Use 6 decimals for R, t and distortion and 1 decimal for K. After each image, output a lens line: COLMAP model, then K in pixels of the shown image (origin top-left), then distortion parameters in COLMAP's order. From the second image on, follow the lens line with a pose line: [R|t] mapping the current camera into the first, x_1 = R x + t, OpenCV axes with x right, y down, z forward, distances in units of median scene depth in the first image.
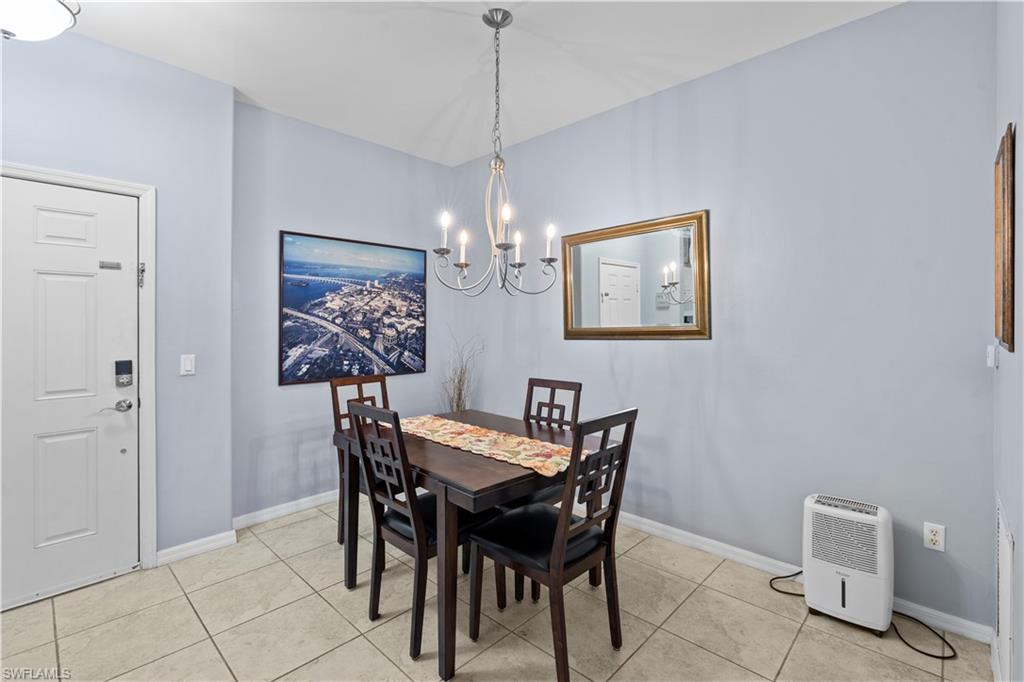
lens RADIAL K [[467.1, 0, 511.2], [0, 467.1, 323.2], [0, 0, 1]] dist [-0.002769, -0.000258]
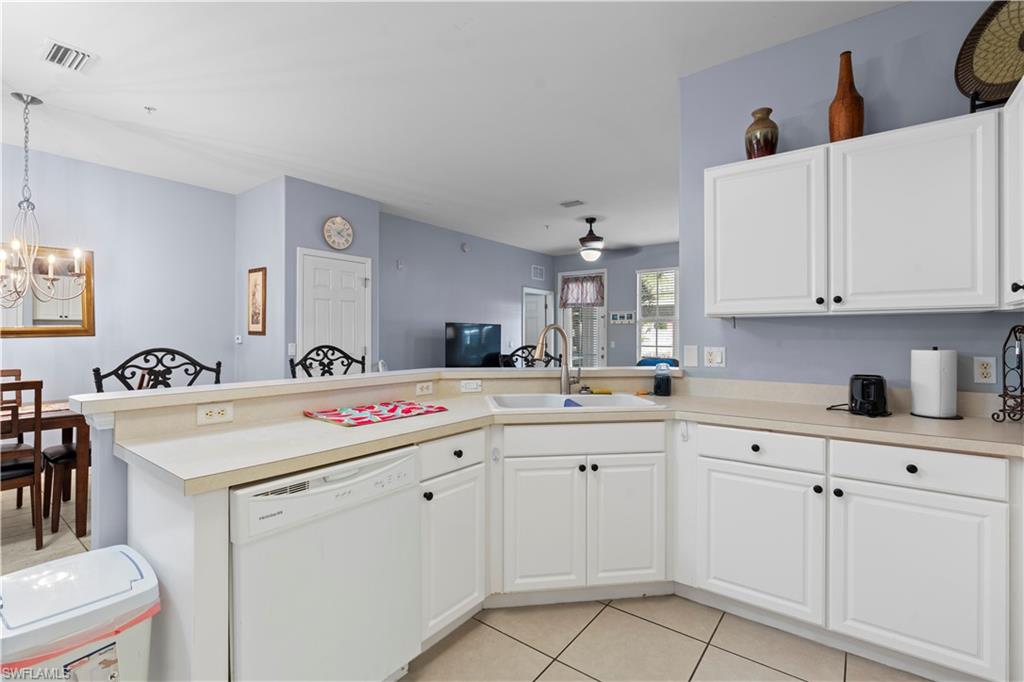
lens RADIAL K [[459.9, 0, 516.6], [0, 459.9, 336.2], [0, 0, 1]] dist [-0.000263, 0.001214]
pose [[-0.117743, -0.001217, 0.993043, -0.974342], [-0.001496, 0.999998, 0.001048, 0.024453], [-0.993043, -0.001362, -0.117744, -0.173151]]
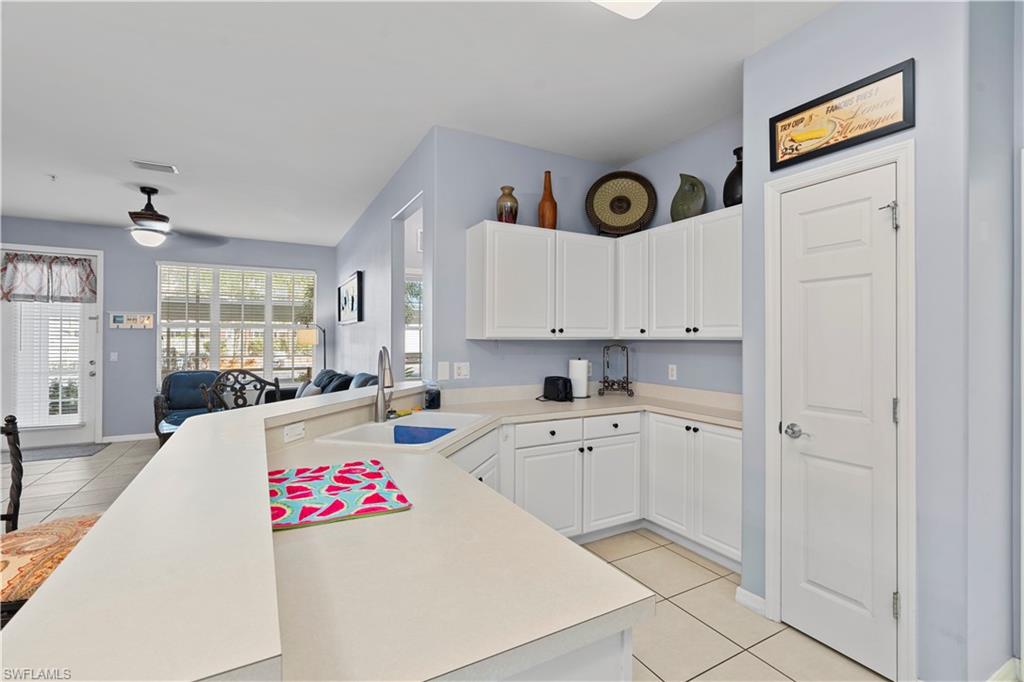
lens RADIAL K [[459.9, 0, 516.6], [0, 459.9, 336.2], [0, 0, 1]] dist [-0.000263, 0.001214]
pose [[-0.955191, -0.002302, 0.295981, -0.639284], [-0.003363, 0.999990, -0.003075, -0.007196], [-0.295971, -0.003933, -0.955189, 0.258697]]
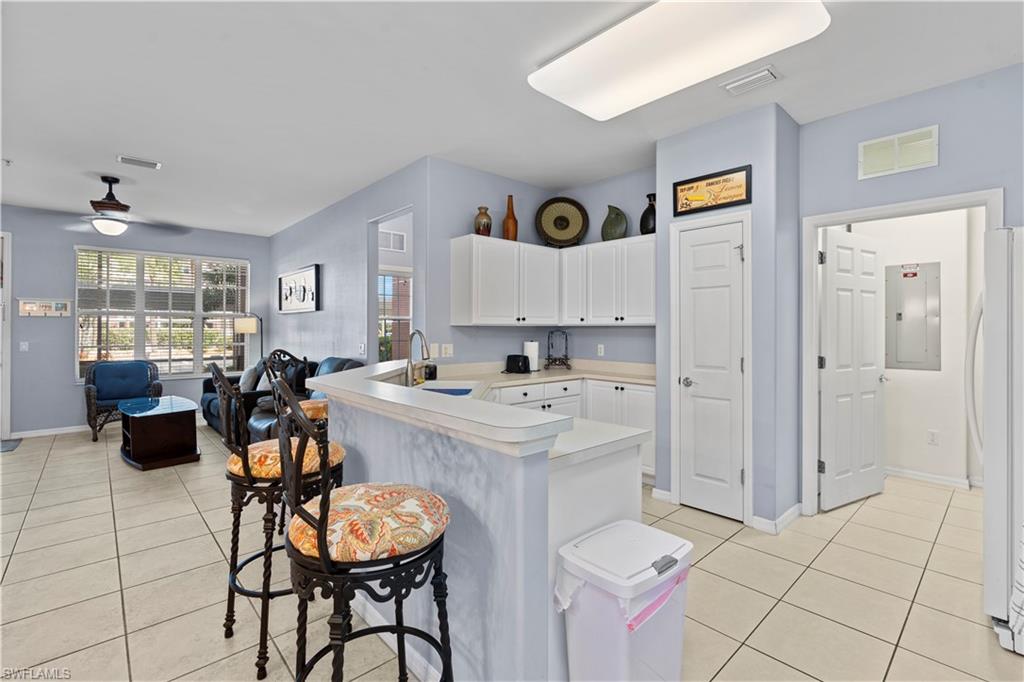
lens RADIAL K [[464.0, 0, 515.7], [0, 464.0, 327.0], [0, 0, 1]] dist [-0.000049, 0.000734]
pose [[-0.997815, -0.001888, 0.066039, -0.512678], [-0.002068, 0.999994, -0.002654, 0.002547], [-0.066034, -0.002785, -0.997813, 0.568433]]
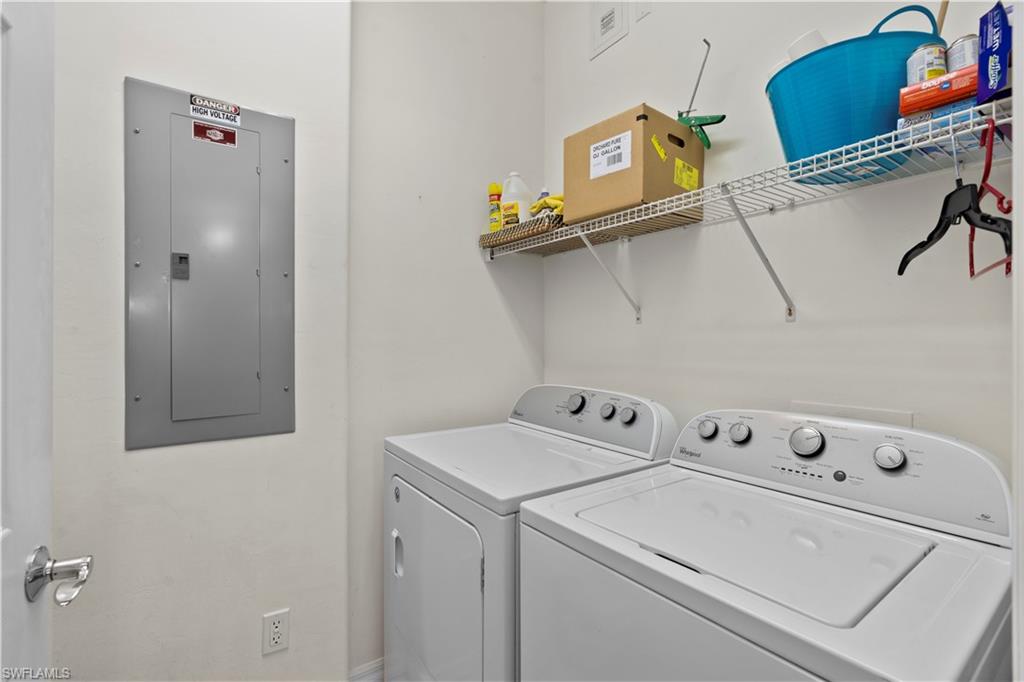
lens RADIAL K [[448.0, 0, 512.0], [0, 448.0, 341.0], [0, 0, 1]] dist [-0.001841, -0.000214]
pose [[-0.190692, -0.001842, -0.981648, -1.116996], [-0.002813, 0.999995, -0.001330, 0.025804], [0.981646, 0.002508, -0.190696, -0.350581]]
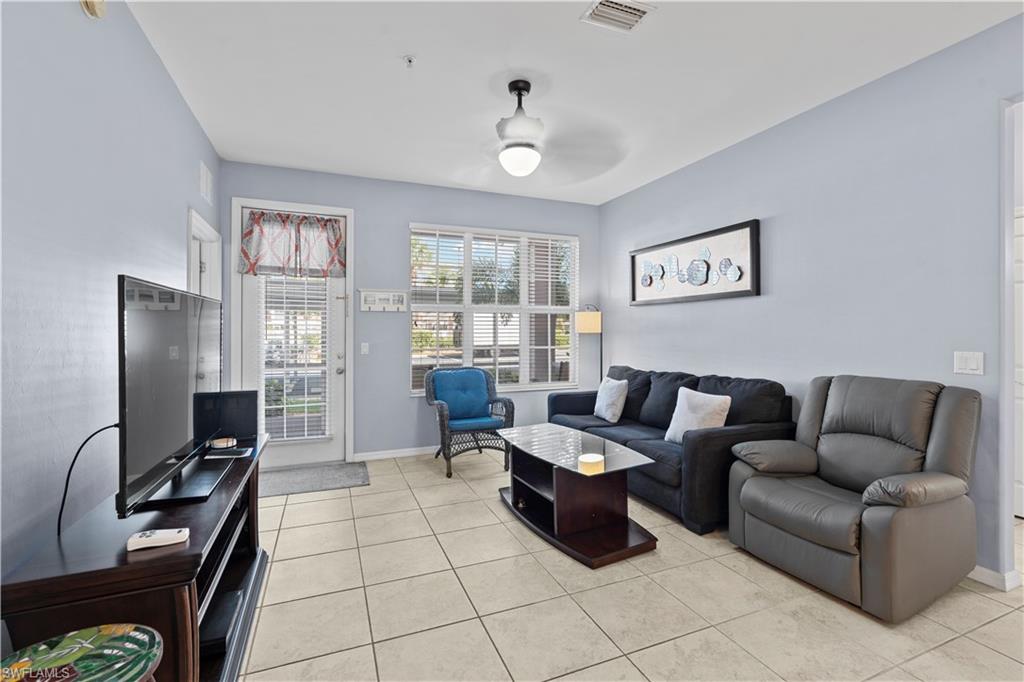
lens RADIAL K [[463.5, 0, 517.8], [0, 463.5, 330.1], [0, 0, 1]] dist [-0.000944, 0.000504]
pose [[-0.916457, 0.000350, 0.400134, 0.382297], [0.000696, 1.000000, 0.000717, 0.016703], [-0.400133, 0.000936, -0.916456, 0.097704]]
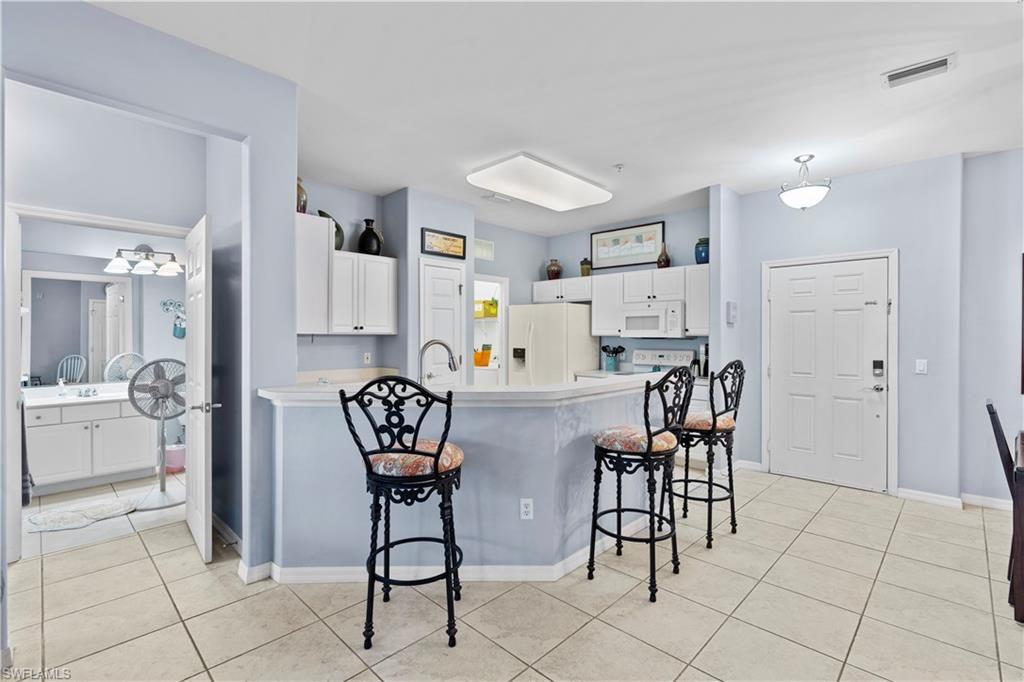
lens RADIAL K [[465.5, 0, 522.1], [0, 465.5, 340.1], [0, 0, 1]] dist [-0.001062, -0.000045]
pose [[0.007288, 0.007500, -0.999945, 0.550055], [-0.002463, 0.999969, 0.007482, 0.000602], [0.999970, 0.002408, 0.007306, -0.176704]]
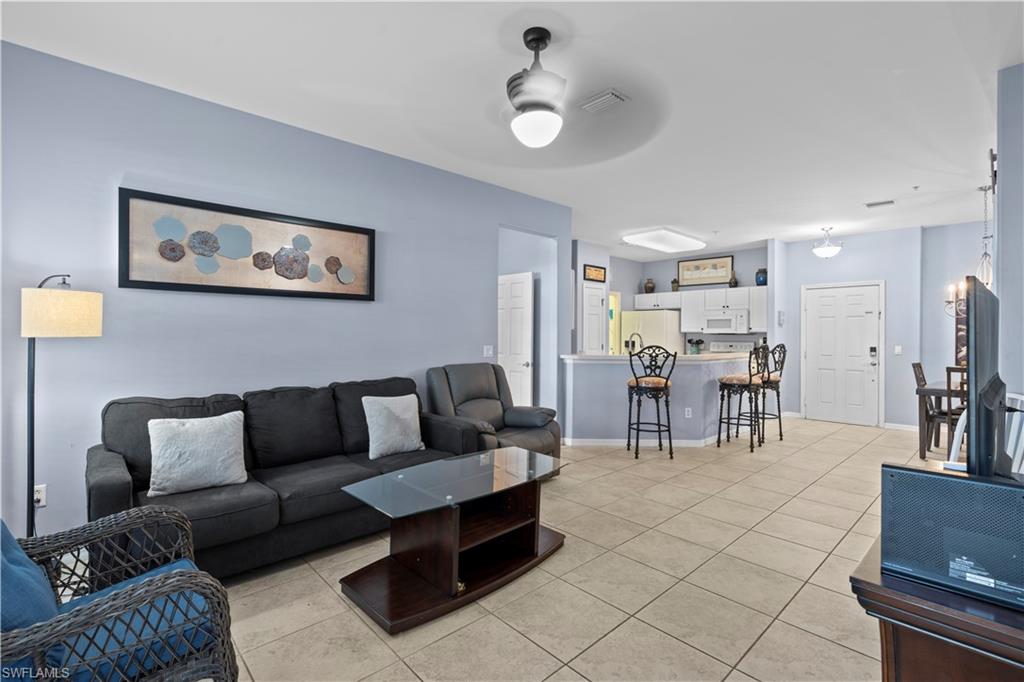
lens RADIAL K [[467.6, 0, 524.8], [0, 467.6, 336.6], [0, 0, 1]] dist [-0.001241, 0.000016]
pose [[-0.040537, 0.001660, -0.999177, 1.380761], [-0.006733, 0.999975, 0.001934, 0.020551], [0.999155, 0.006806, -0.040524, -0.639765]]
